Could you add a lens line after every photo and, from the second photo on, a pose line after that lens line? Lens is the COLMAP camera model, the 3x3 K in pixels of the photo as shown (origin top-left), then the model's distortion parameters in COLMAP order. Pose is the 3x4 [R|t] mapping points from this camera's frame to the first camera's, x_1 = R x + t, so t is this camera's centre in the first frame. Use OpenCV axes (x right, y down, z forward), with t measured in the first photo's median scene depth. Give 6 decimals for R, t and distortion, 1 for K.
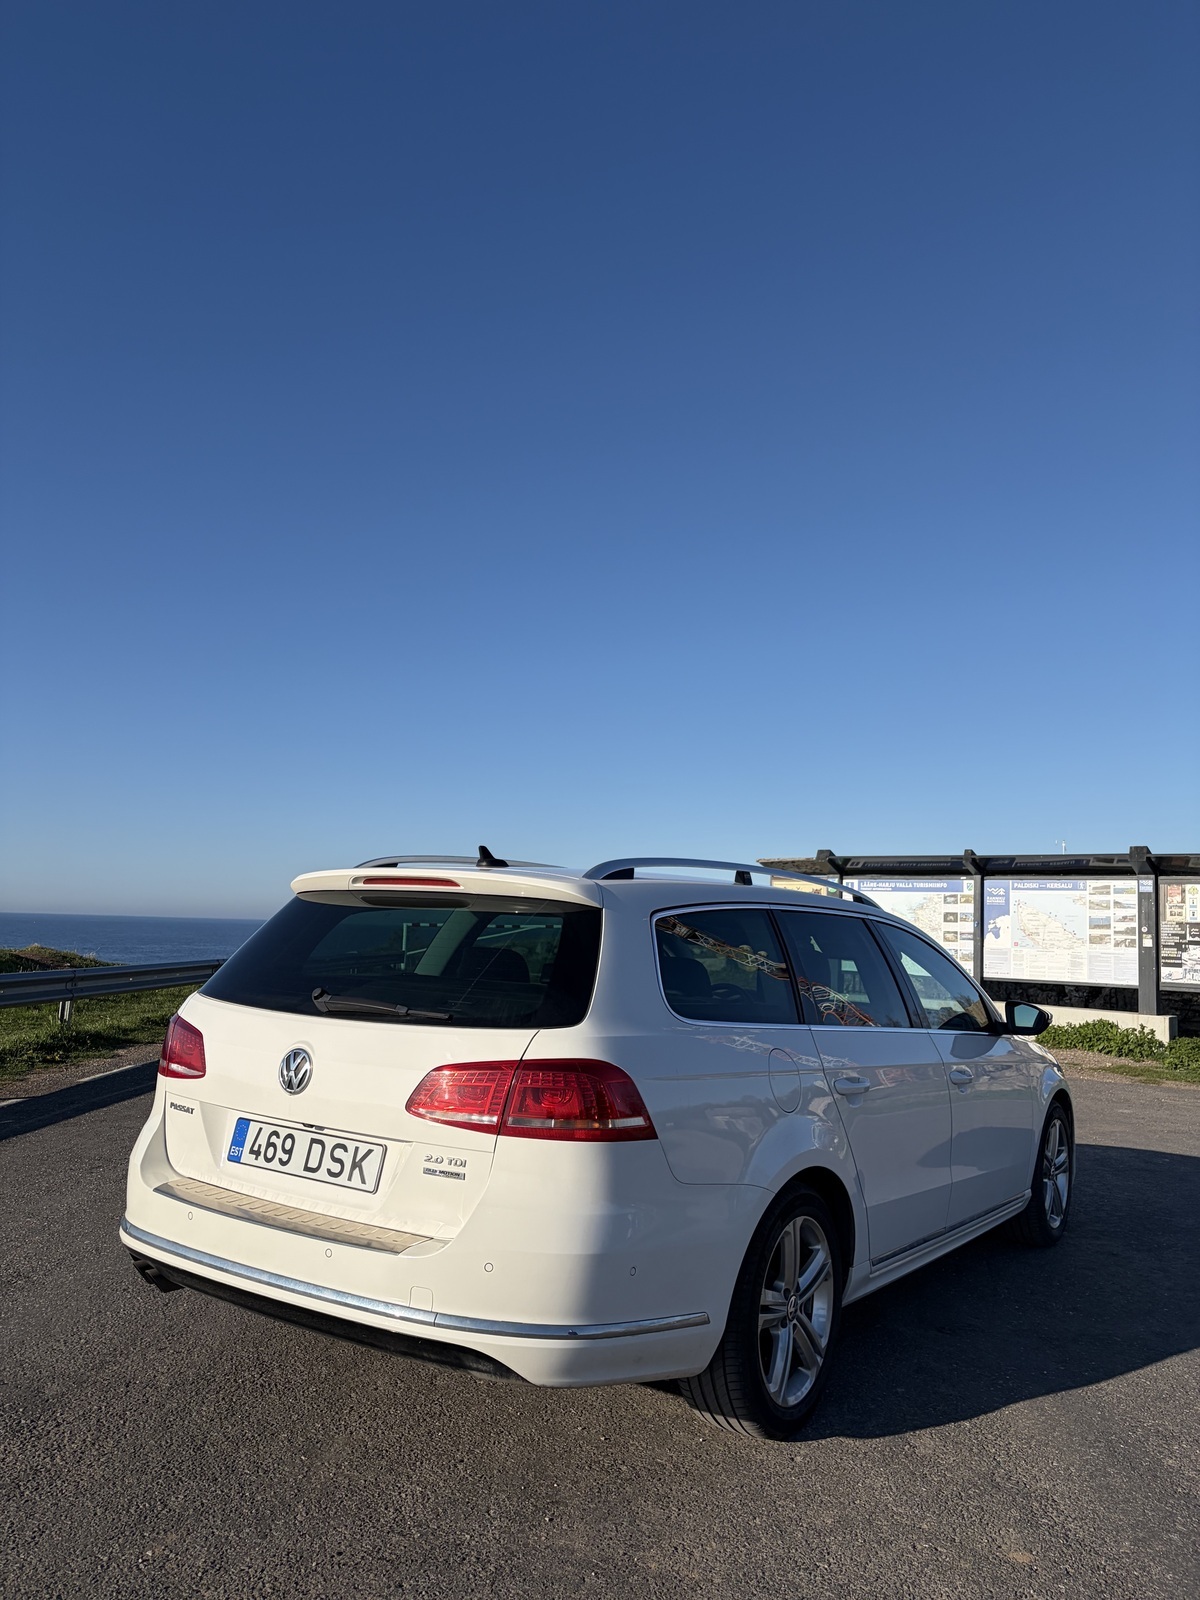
lens RADIAL K [[1280.1, 0, 600.0], [0, 1280.1, 800.0], [0, 0, 1]] dist [0.011125, 0.008278]
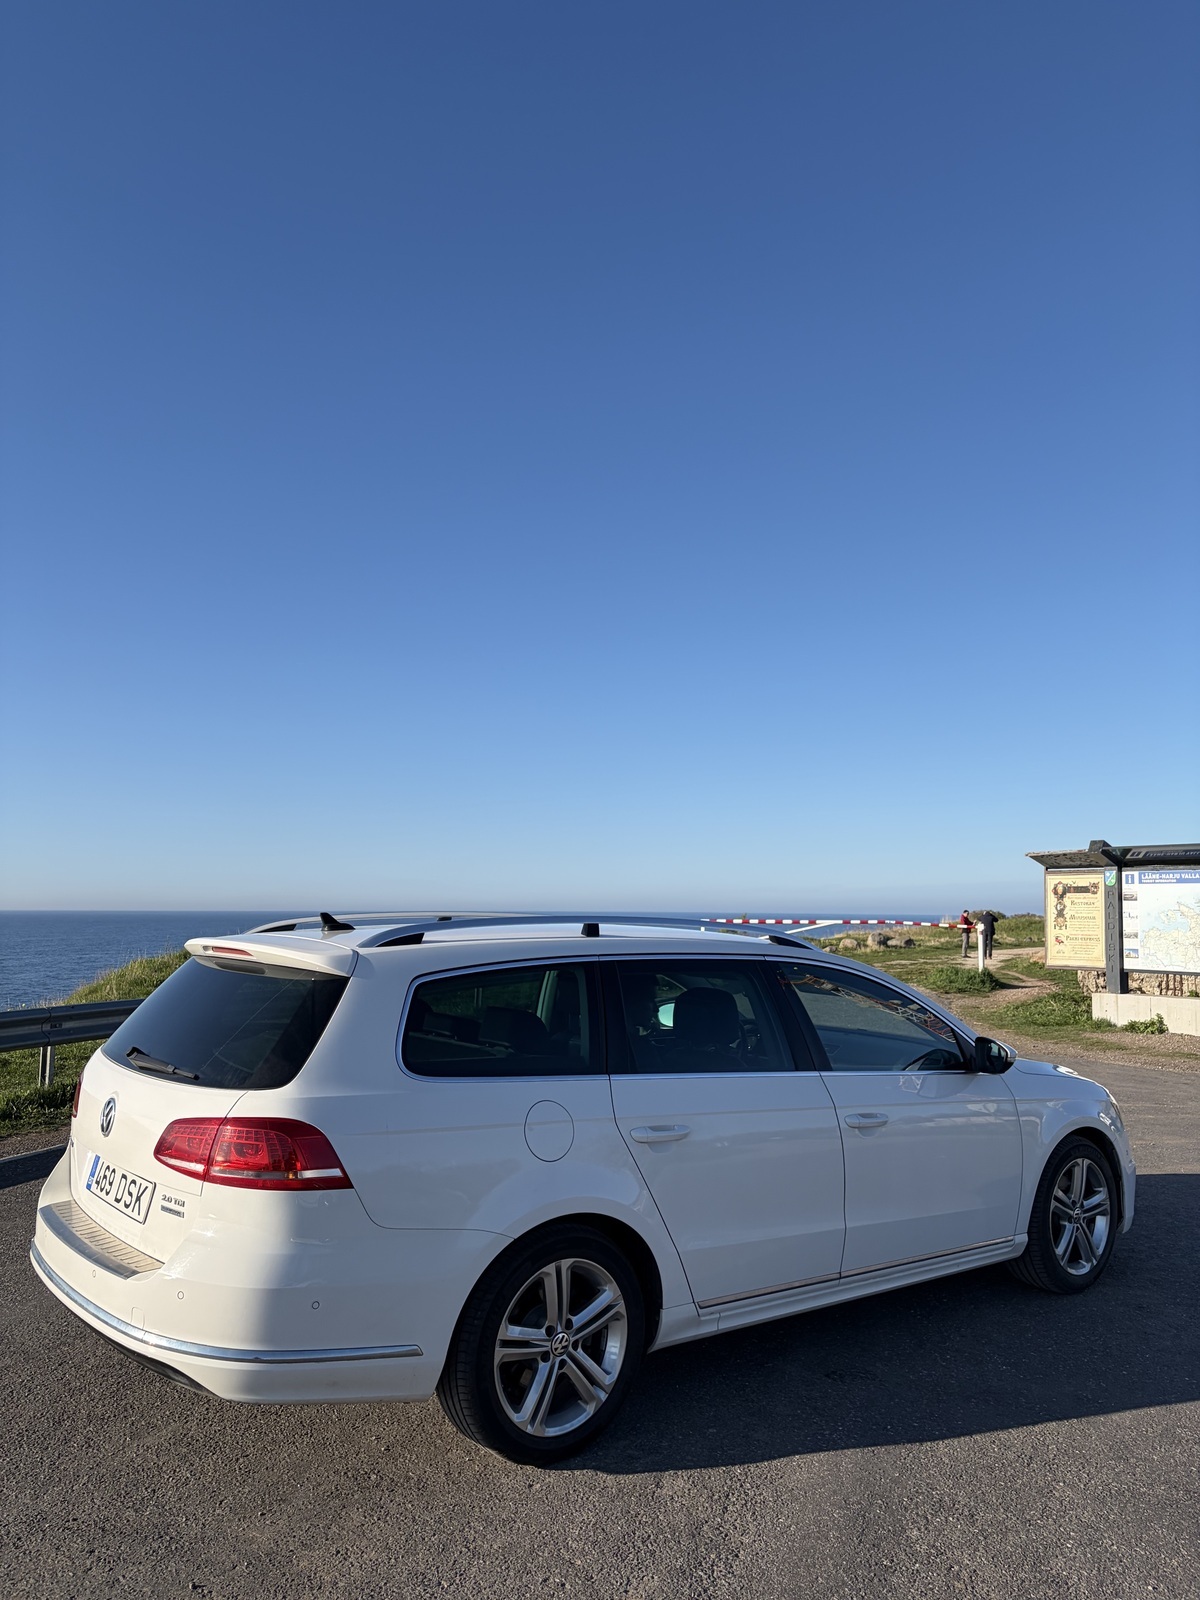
lens RADIAL K [[1280.1, 0, 600.0], [0, 1280.1, 800.0], [0, 0, 1]] dist [0.011125, 0.008278]
pose [[0.951712, -0.048992, -0.303057, 0.546810], [0.052484, 0.998616, 0.003381, -0.060732], [0.302472, -0.019123, 0.952966, 0.002093]]
